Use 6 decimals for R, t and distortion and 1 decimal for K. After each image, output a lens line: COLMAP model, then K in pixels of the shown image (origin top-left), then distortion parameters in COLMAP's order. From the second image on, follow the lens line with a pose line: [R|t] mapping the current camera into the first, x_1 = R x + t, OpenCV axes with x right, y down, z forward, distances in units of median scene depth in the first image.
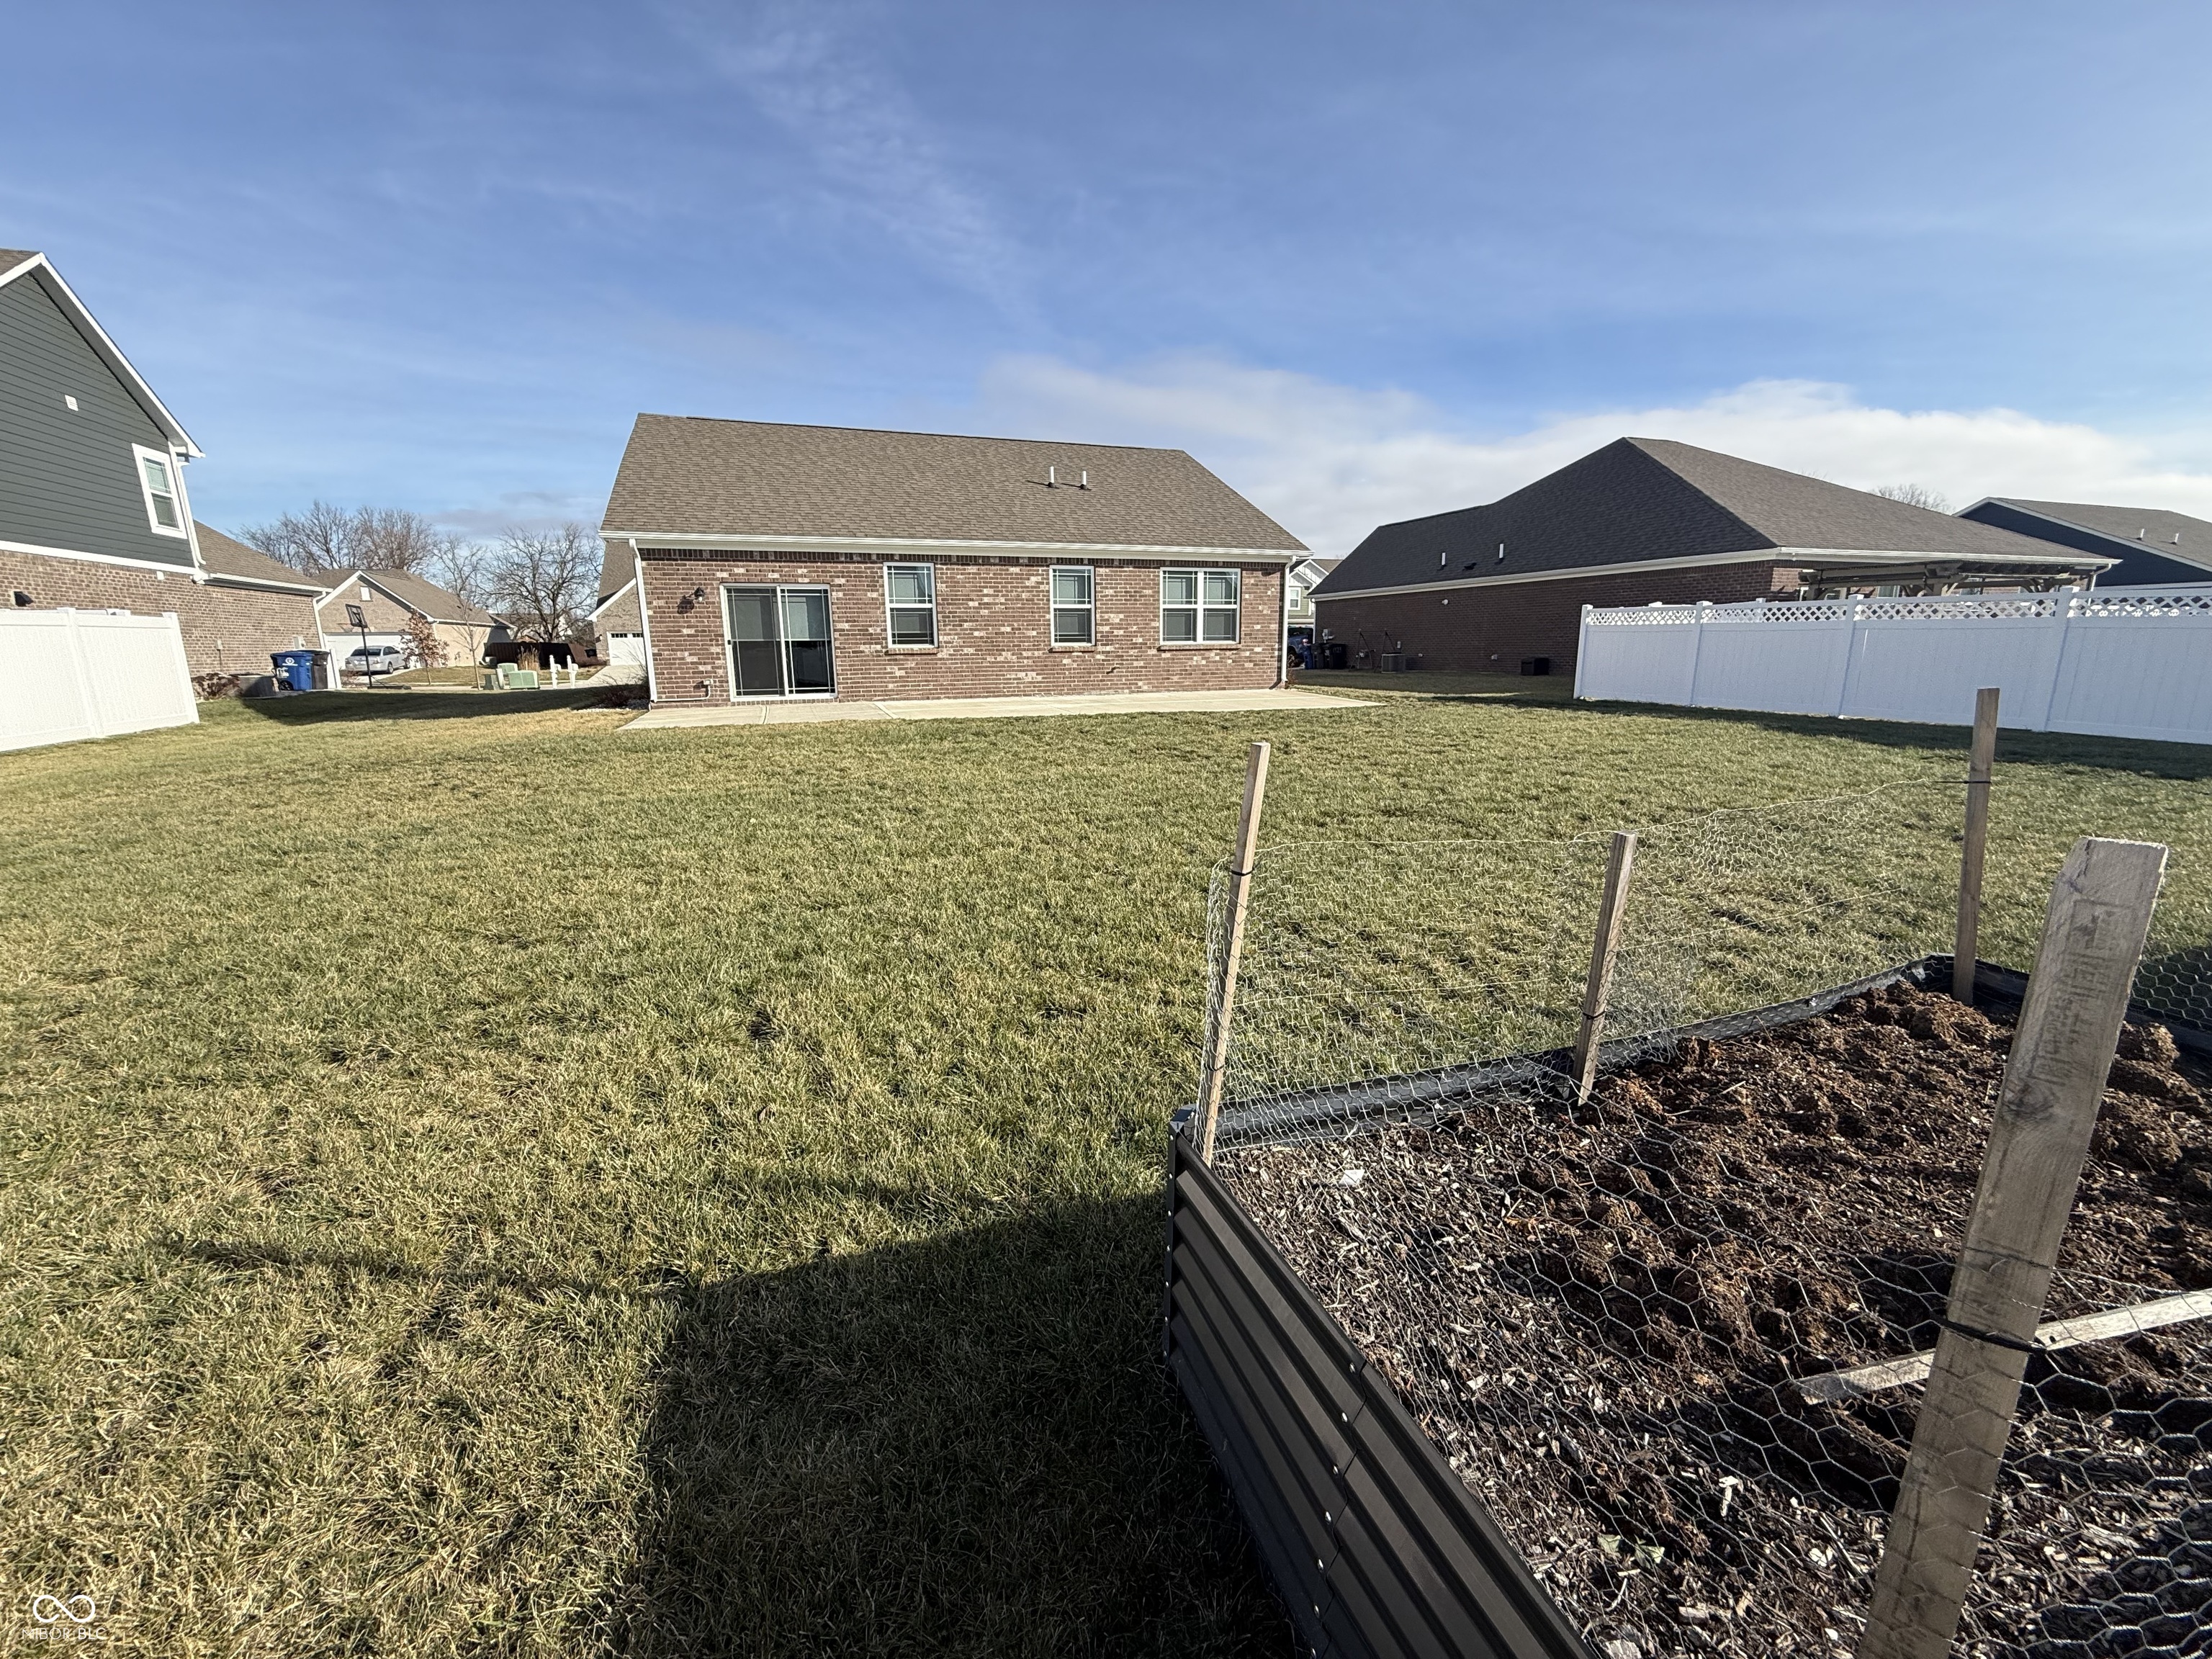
lens RADIAL K [[899.7, 0, 1107.8], [0, 899.7, 836.0], [0, 0, 1]] dist [-0.000771, -0.000559]
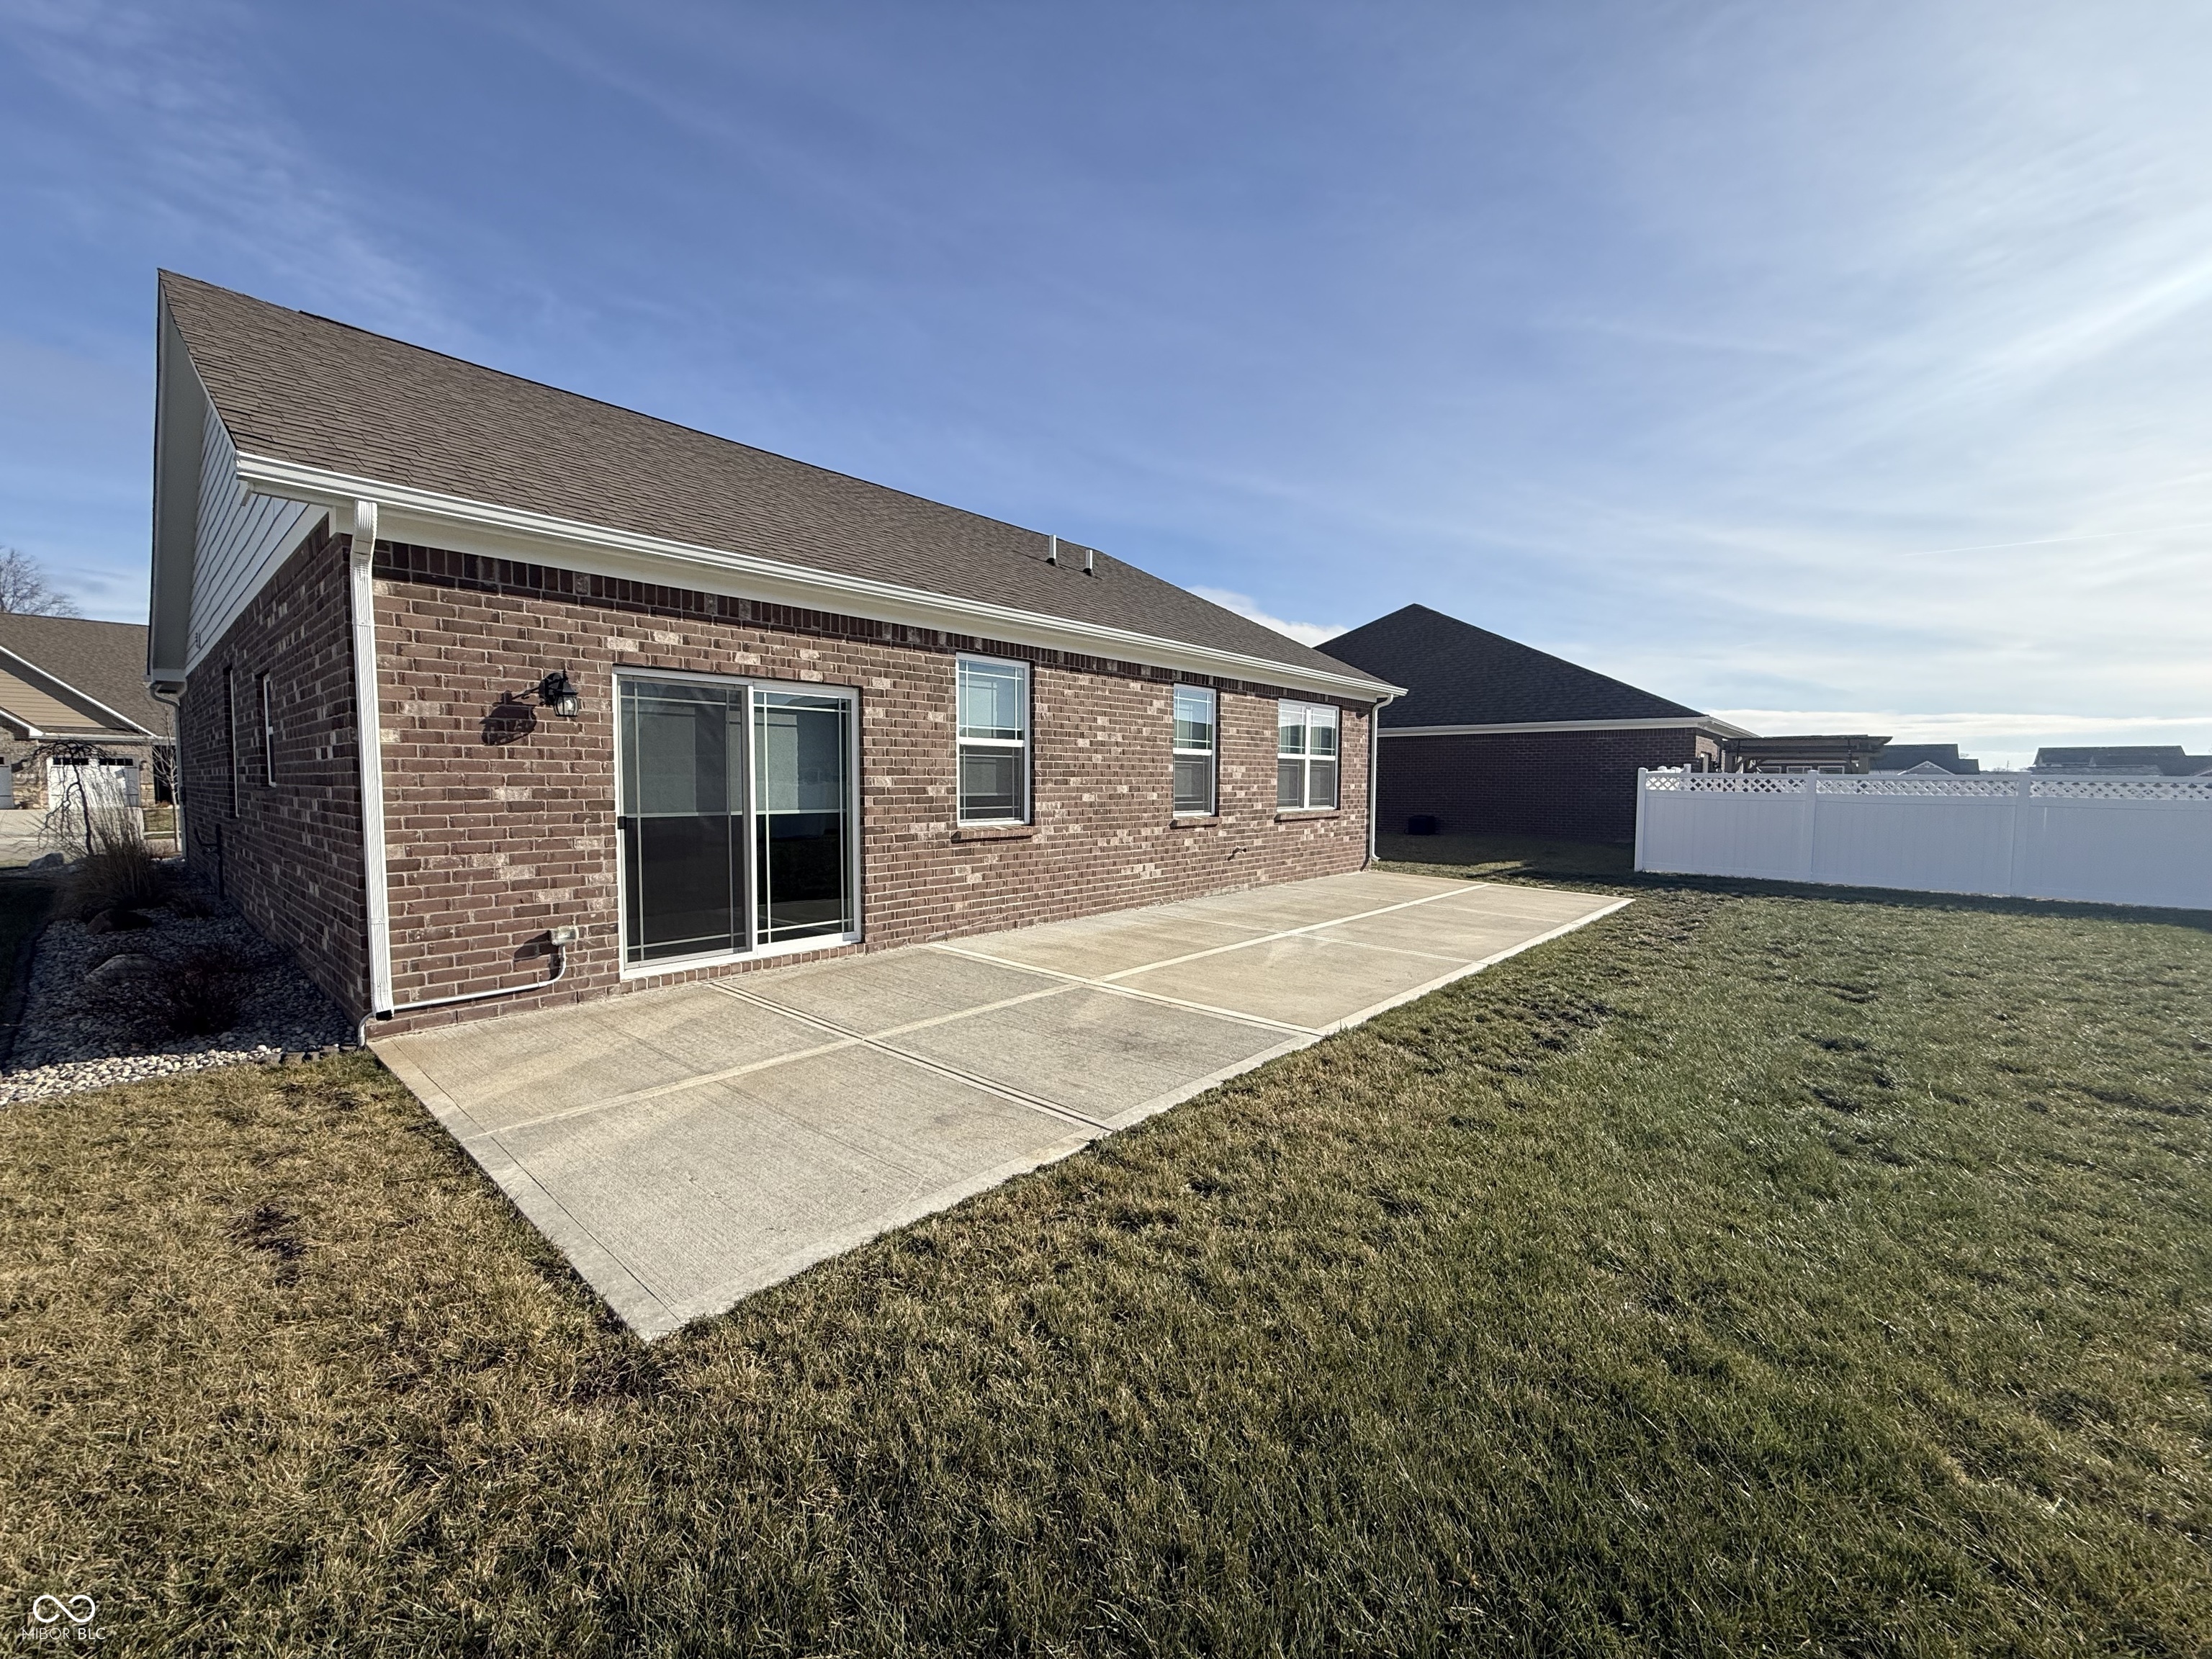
lens RADIAL K [[899.7, 0, 1107.8], [0, 899.7, 836.0], [0, 0, 1]] dist [-0.000771, -0.000559]
pose [[0.856084, -0.019197, 0.516480, -0.421540], [0.098662, 0.987003, -0.126850, -0.136950], [-0.507332, 0.159551, 0.846852, 0.560241]]
